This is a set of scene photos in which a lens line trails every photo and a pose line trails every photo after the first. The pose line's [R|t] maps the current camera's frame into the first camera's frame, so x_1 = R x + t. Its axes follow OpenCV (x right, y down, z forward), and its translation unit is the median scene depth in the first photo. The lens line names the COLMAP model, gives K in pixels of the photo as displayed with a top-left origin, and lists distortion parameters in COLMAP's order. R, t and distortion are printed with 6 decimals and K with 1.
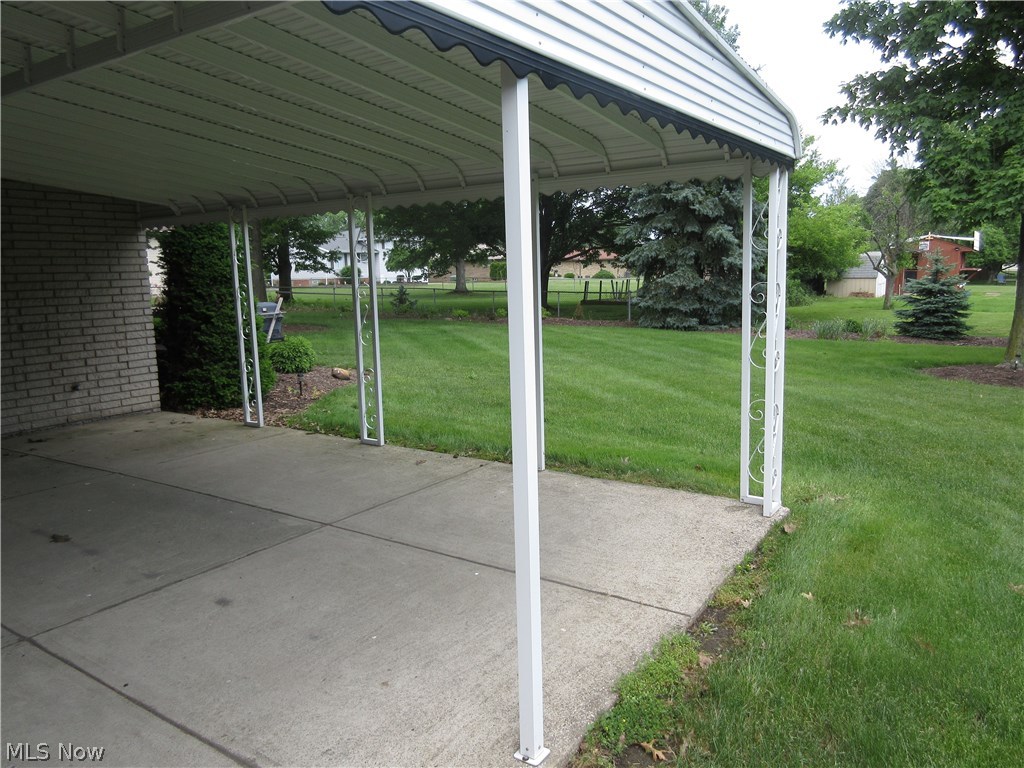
lens RADIAL K [[761.0, 0, 515.5], [0, 761.0, 377.1], [0, 0, 1]] dist [0.013708, 0.000072]
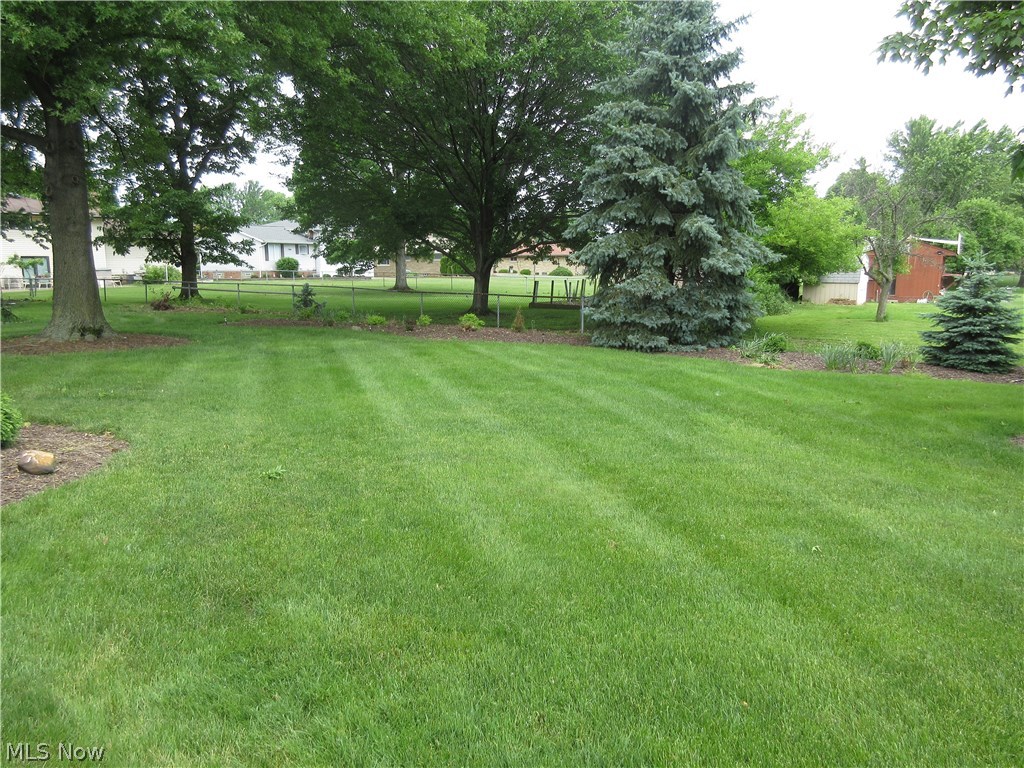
lens RADIAL K [[840.1, 0, 492.6], [0, 840.1, 384.8], [0, 0, 1]] dist [0.000539, 0.012109]
pose [[0.999111, 0.013223, 0.040033, 0.028351], [-0.013249, 0.999912, 0.000369, -0.025625], [-0.040025, -0.000899, 0.999198, 0.153503]]
